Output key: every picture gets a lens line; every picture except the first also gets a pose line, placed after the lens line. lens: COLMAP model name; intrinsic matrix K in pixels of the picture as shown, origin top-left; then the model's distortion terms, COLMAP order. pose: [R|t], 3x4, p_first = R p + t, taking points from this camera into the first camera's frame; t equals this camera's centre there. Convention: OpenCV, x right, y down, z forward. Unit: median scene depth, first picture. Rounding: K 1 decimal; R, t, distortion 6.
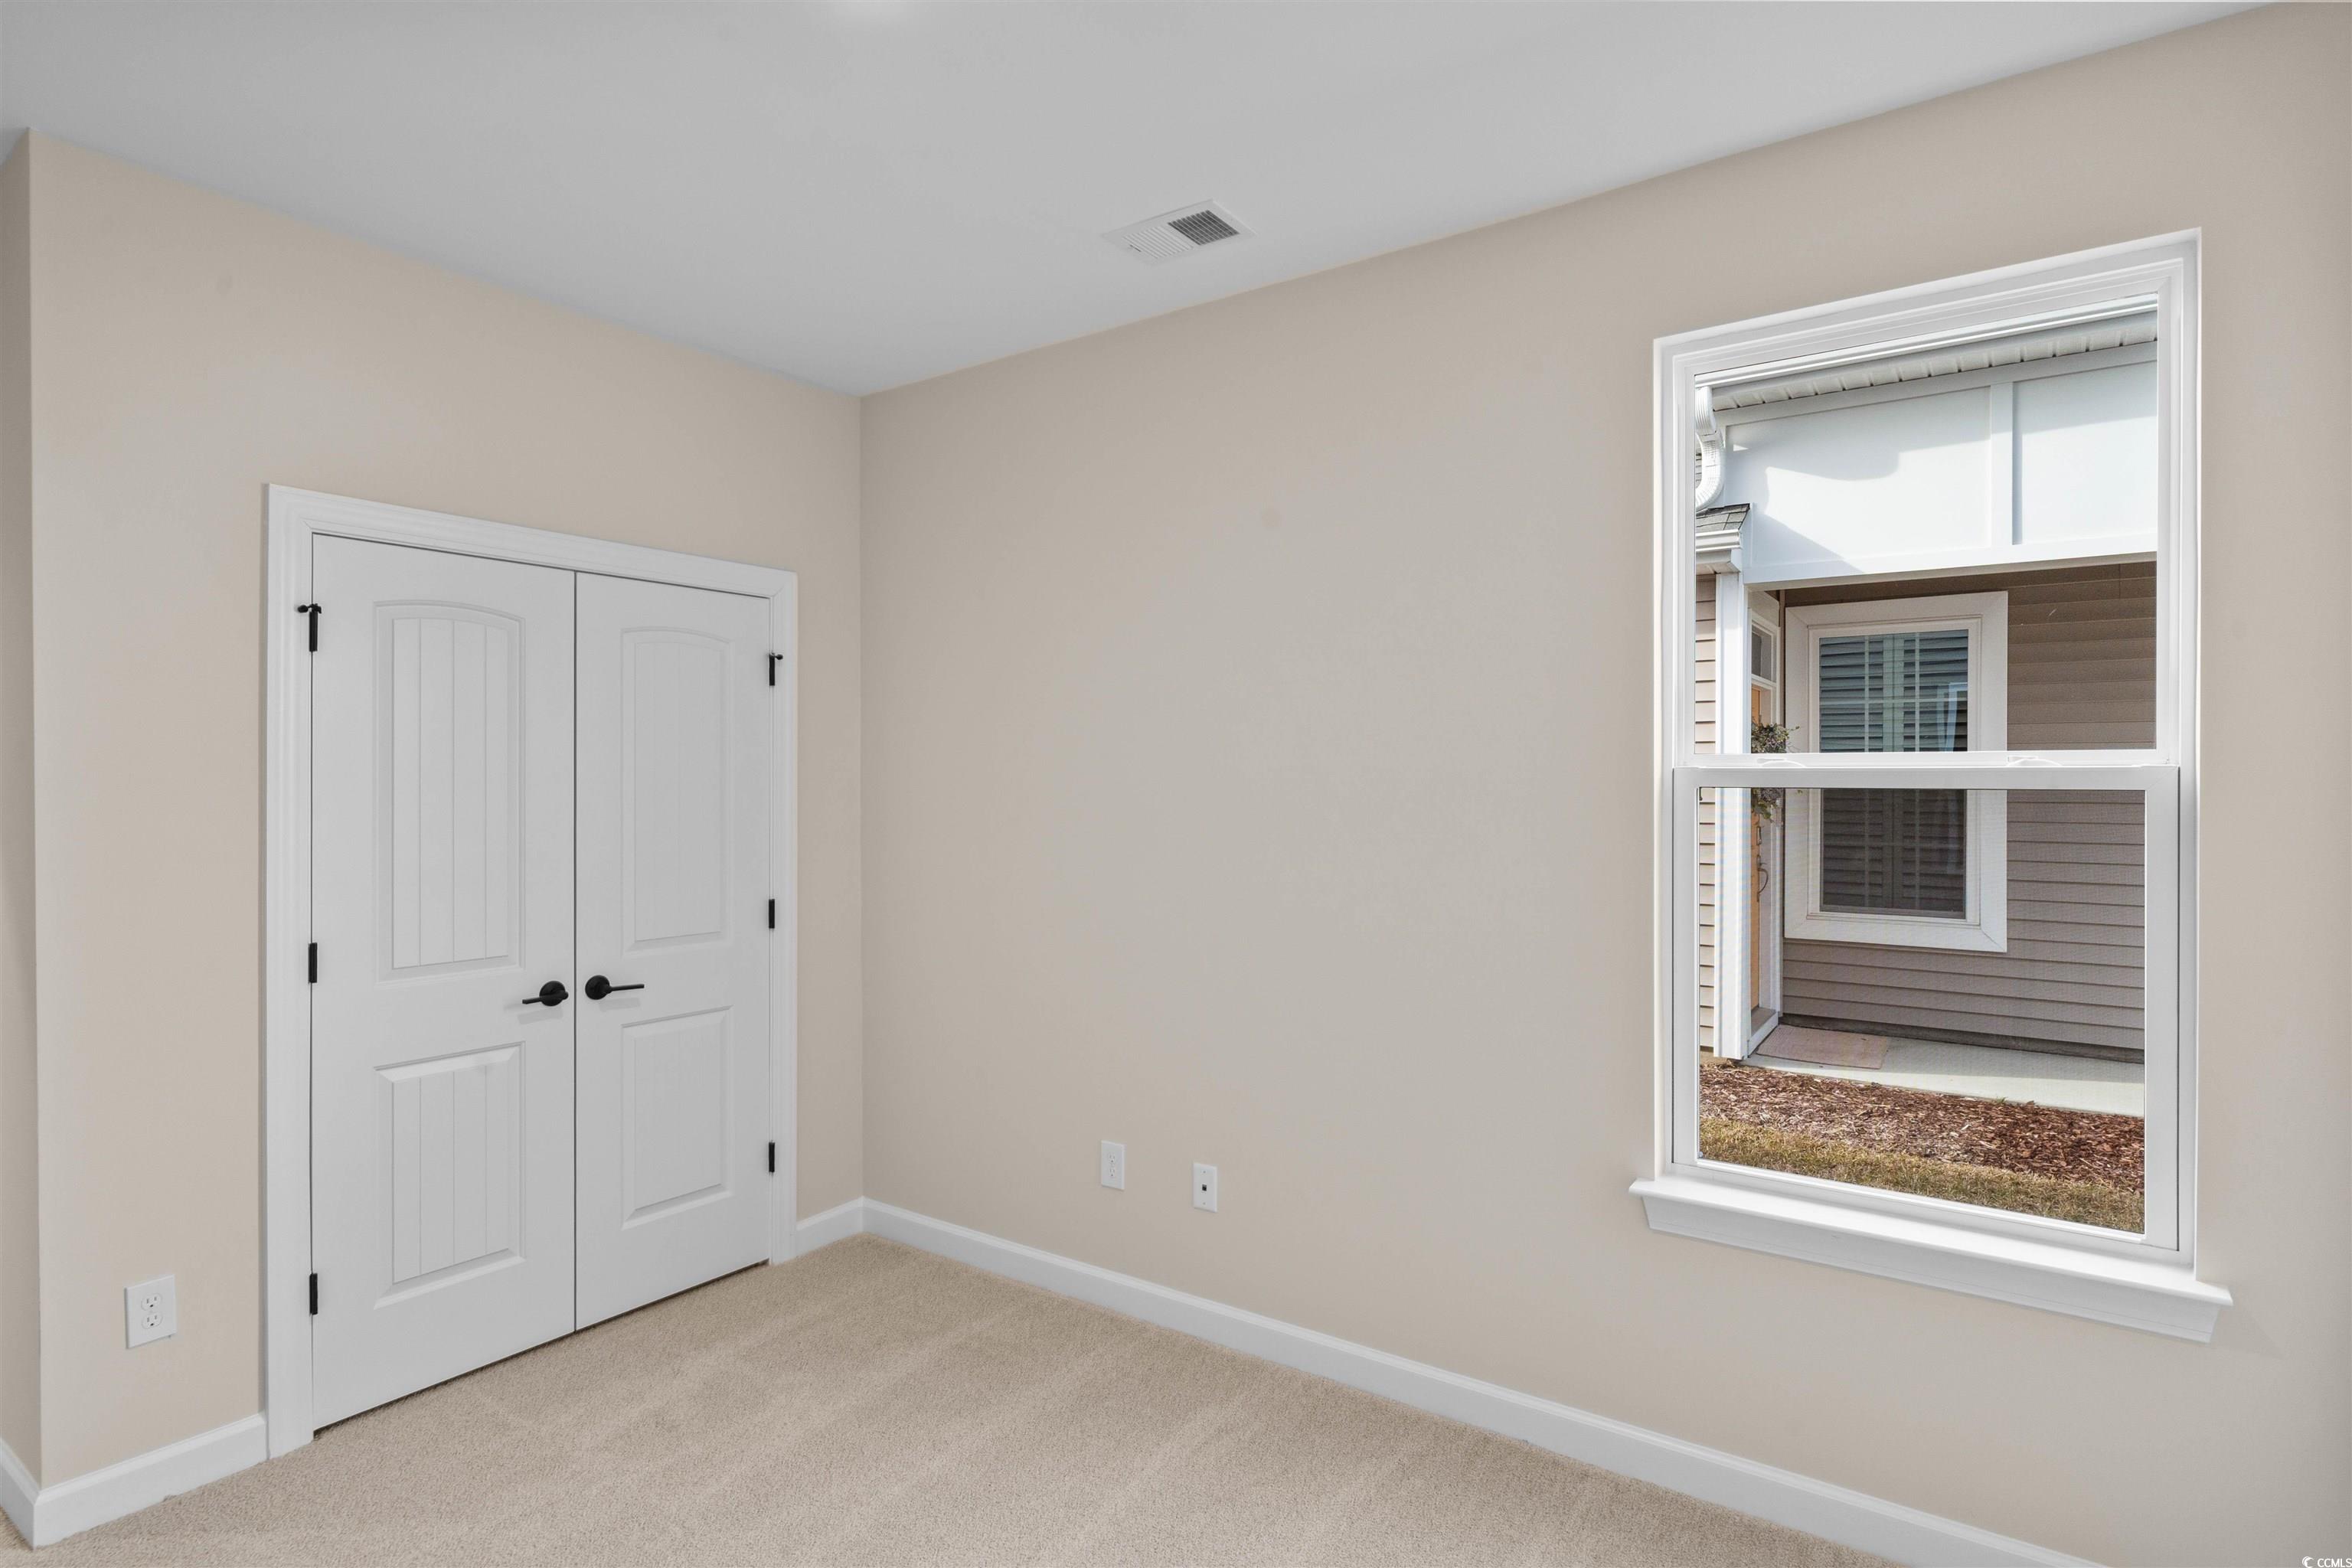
lens RADIAL K [[1220.0, 0, 1172.0], [0, 1220.0, 775.5], [0, 0, 1]] dist [-0.001404, -0.000333]
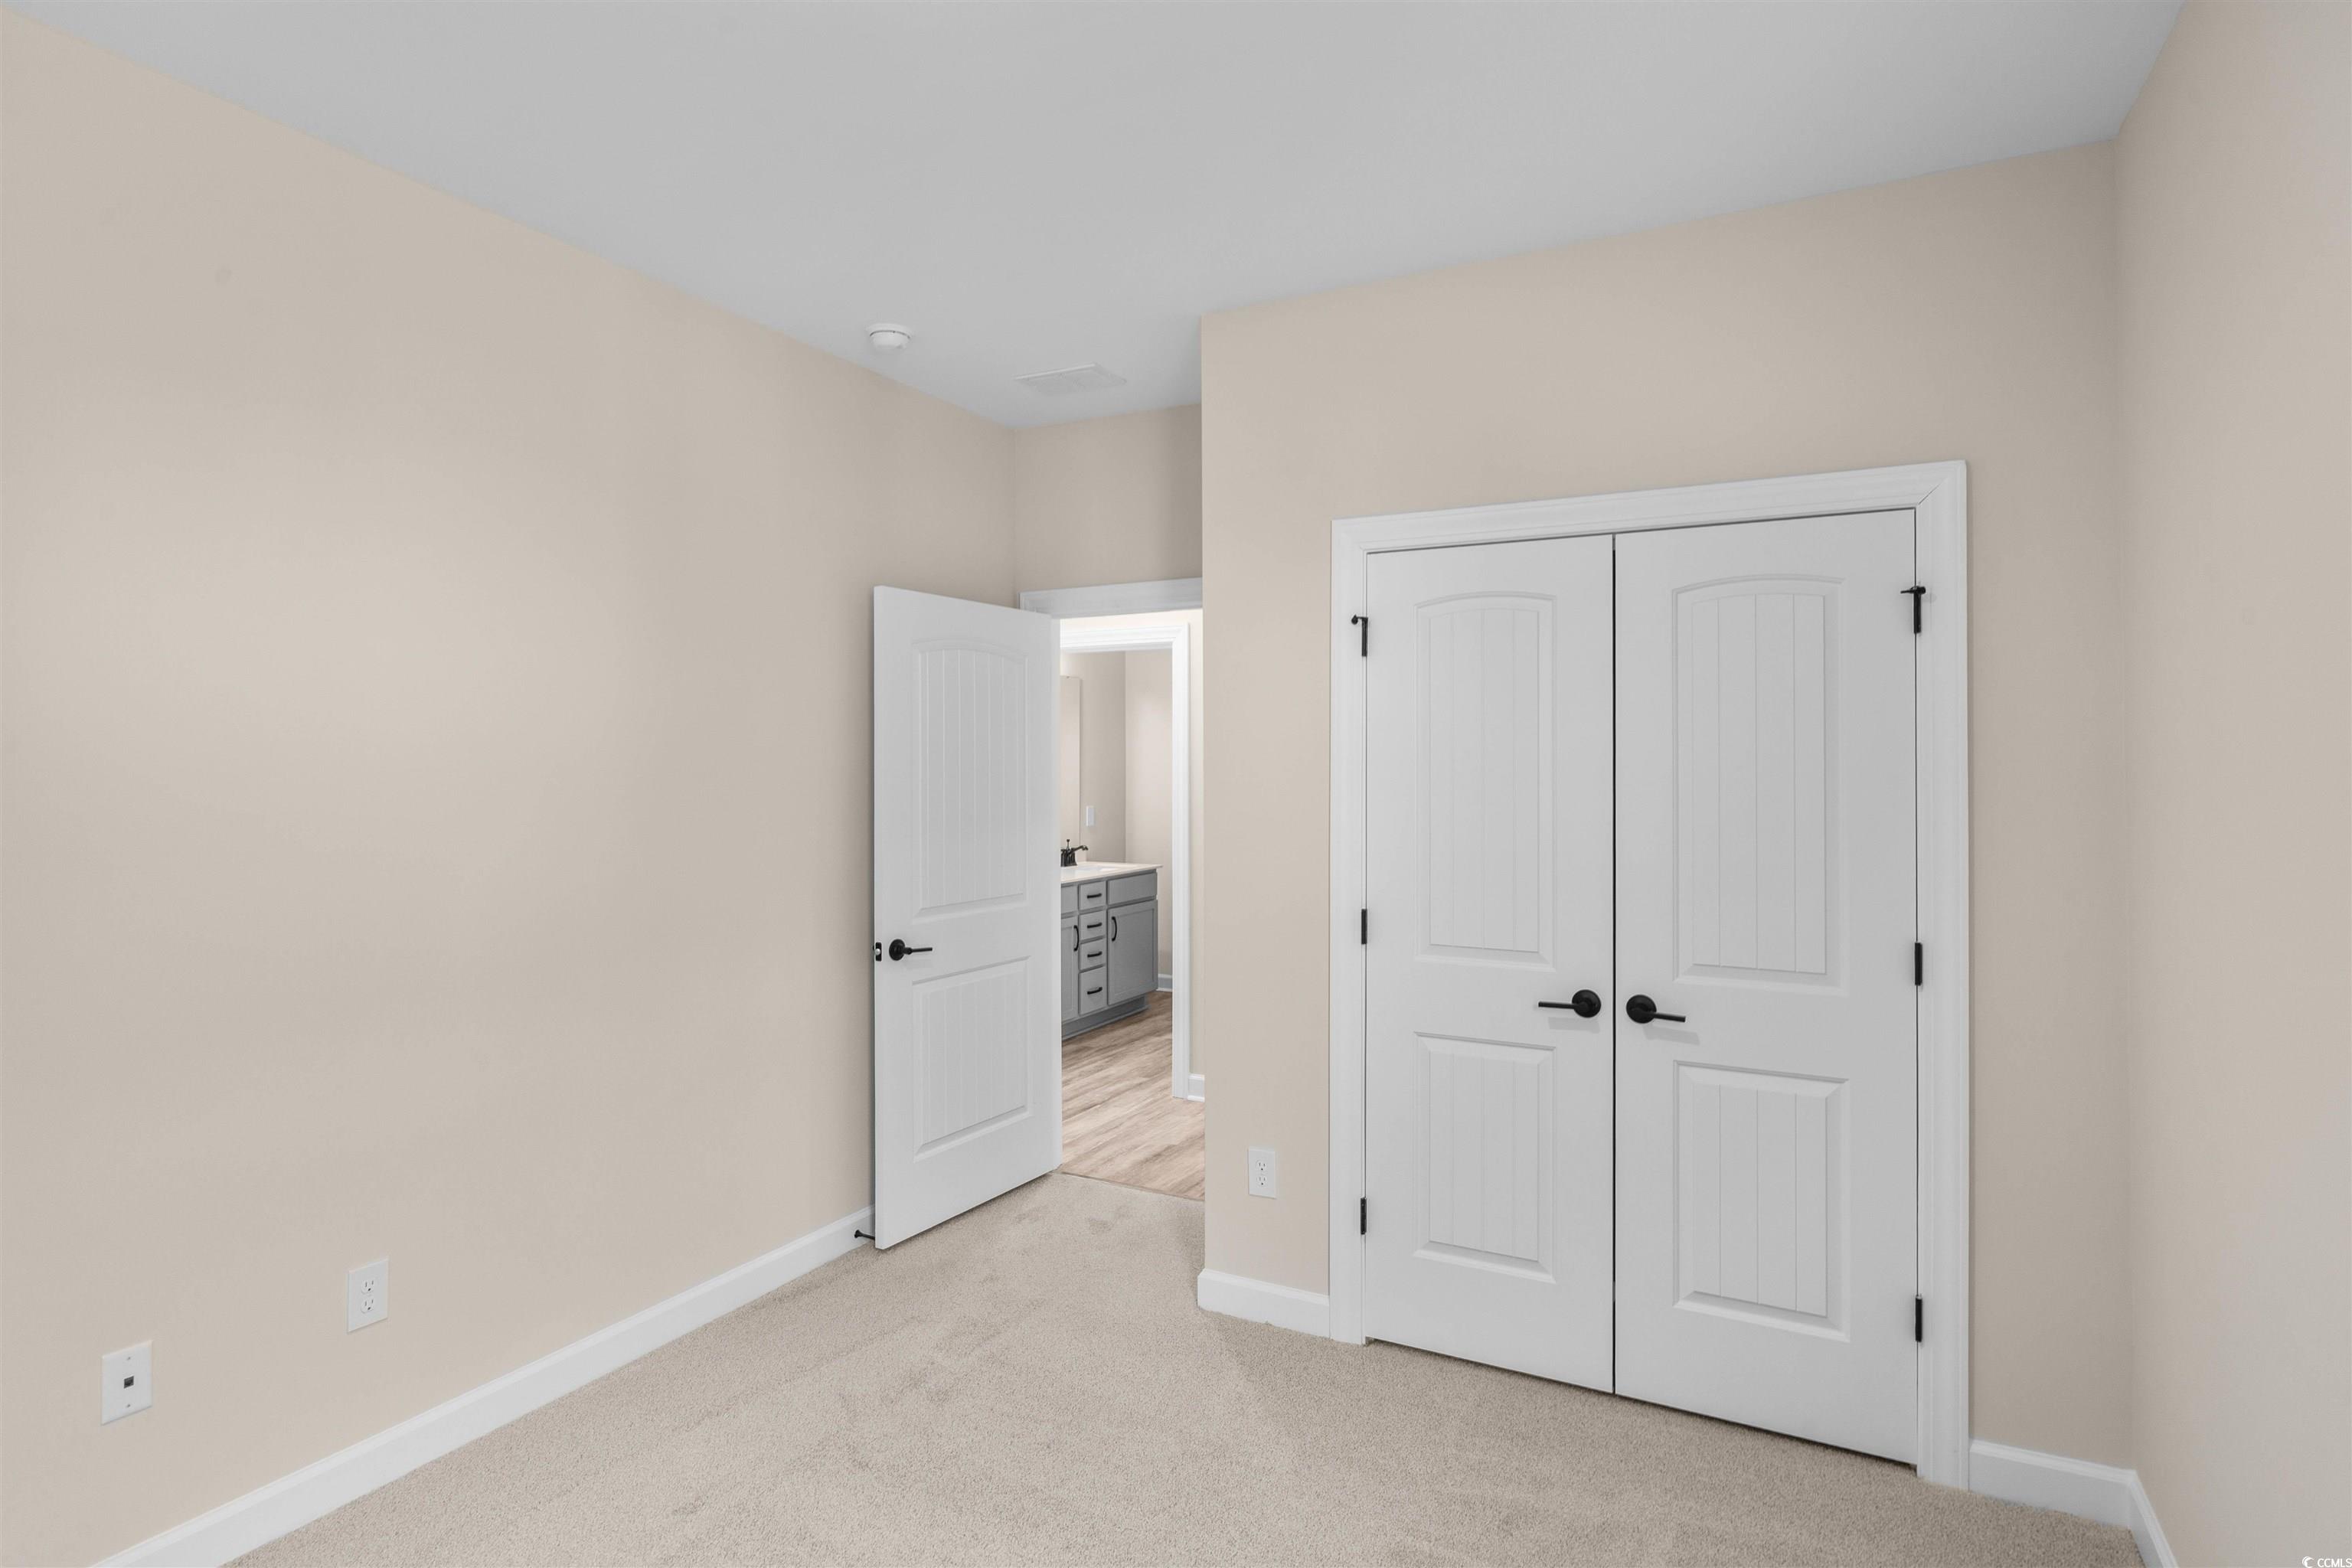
lens RADIAL K [[1235.4, 0, 1177.4], [0, 1235.4, 757.1], [0, 0, 1]] dist [-0.001107, -0.000412]
pose [[0.120339, -0.010756, -0.992675, 0.372650], [-0.002726, 0.999934, -0.011165, 0.006684], [0.992729, 0.004049, 0.120302, 0.591793]]
